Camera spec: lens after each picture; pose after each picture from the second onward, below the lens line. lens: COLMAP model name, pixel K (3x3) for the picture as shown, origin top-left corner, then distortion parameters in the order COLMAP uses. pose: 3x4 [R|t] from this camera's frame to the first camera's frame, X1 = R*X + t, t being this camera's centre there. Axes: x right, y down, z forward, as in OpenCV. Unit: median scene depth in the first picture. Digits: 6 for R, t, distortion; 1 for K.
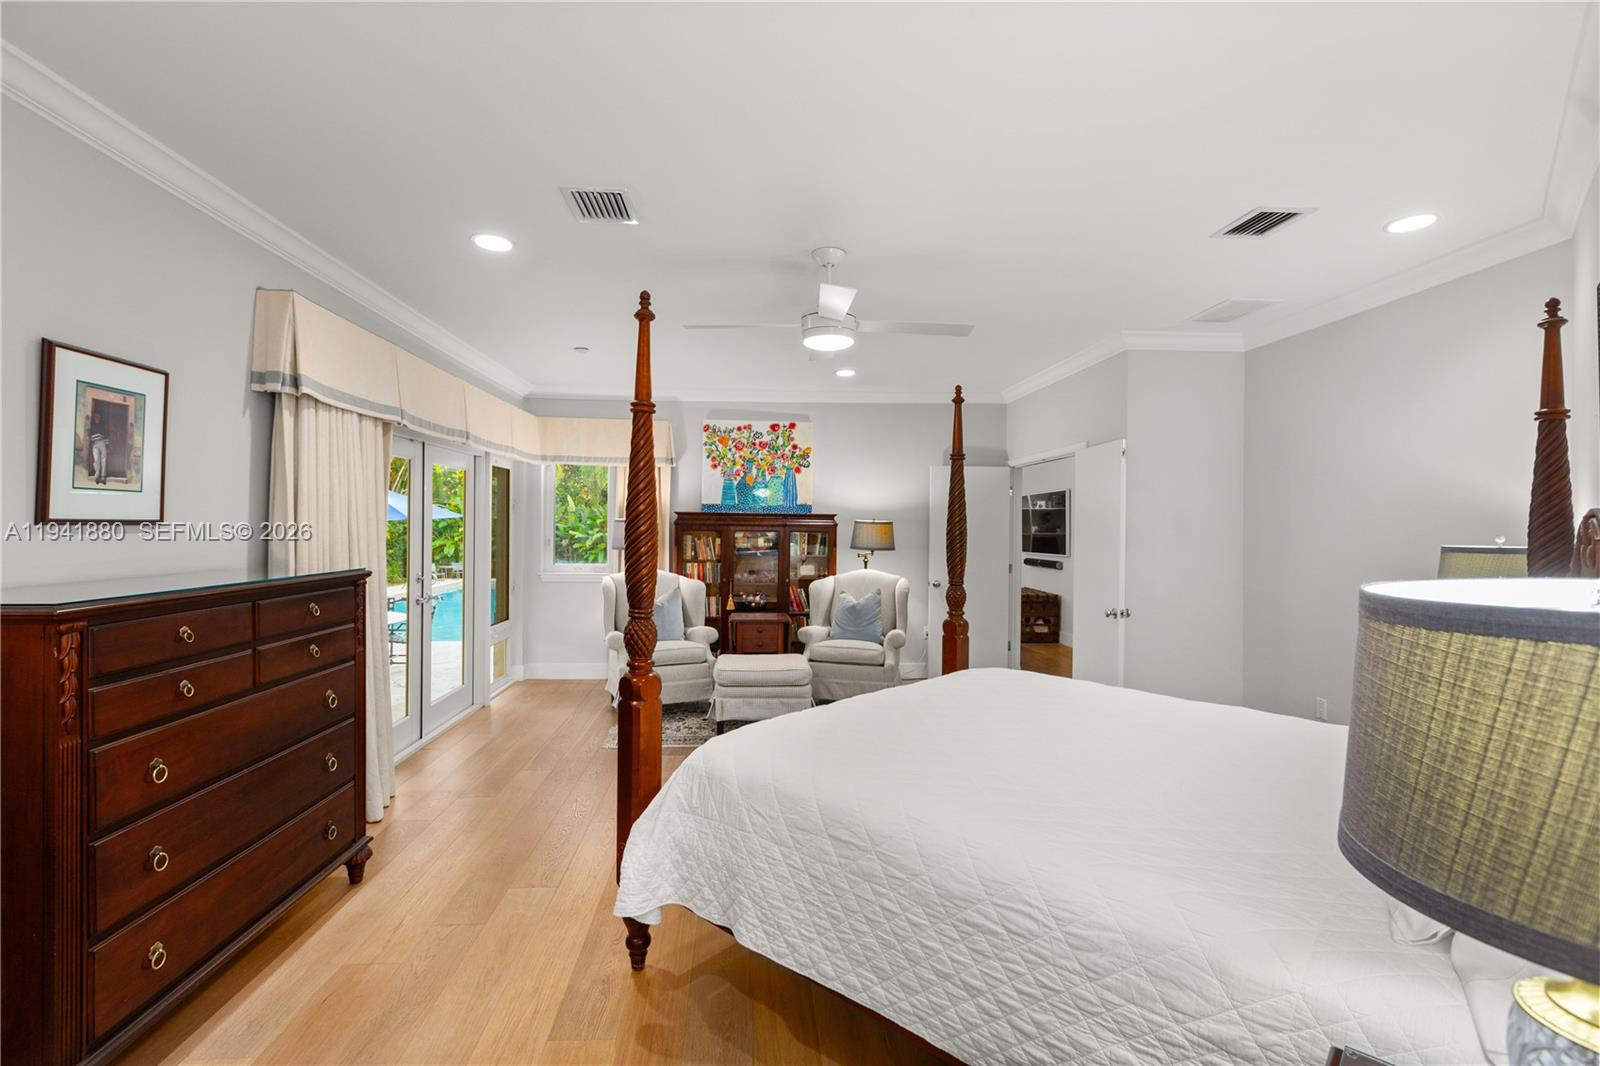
lens RADIAL K [[736.0, 0, 800.0], [0, 736.0, 533.0], [0, 0, 1]] dist [-0.003970, -0.000948]
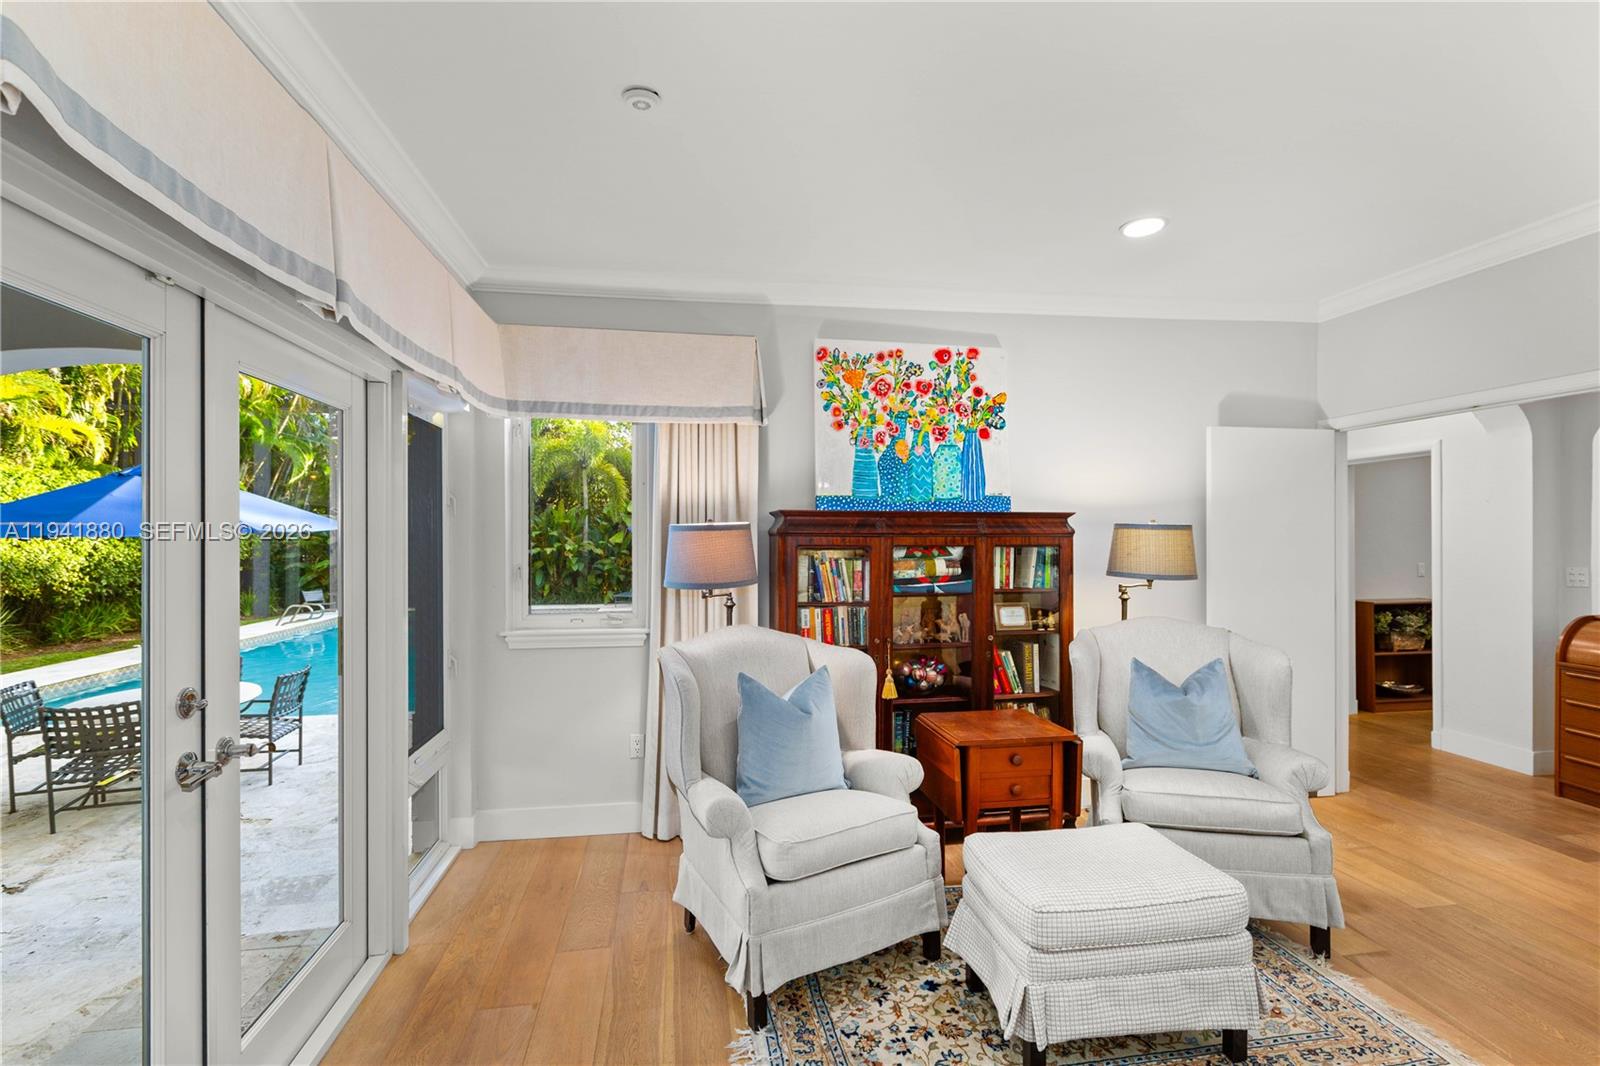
lens RADIAL K [[708.2, 0, 773.4], [0, 708.2, 541.3], [0, 0, 1]] dist [-0.003307, -0.000524]
pose [[0.995652, -0.012279, 0.092333, -0.211461], [0.012552, 0.999918, -0.002371, -0.005733], [-0.092297, 0.003519, 0.995725, 0.490590]]
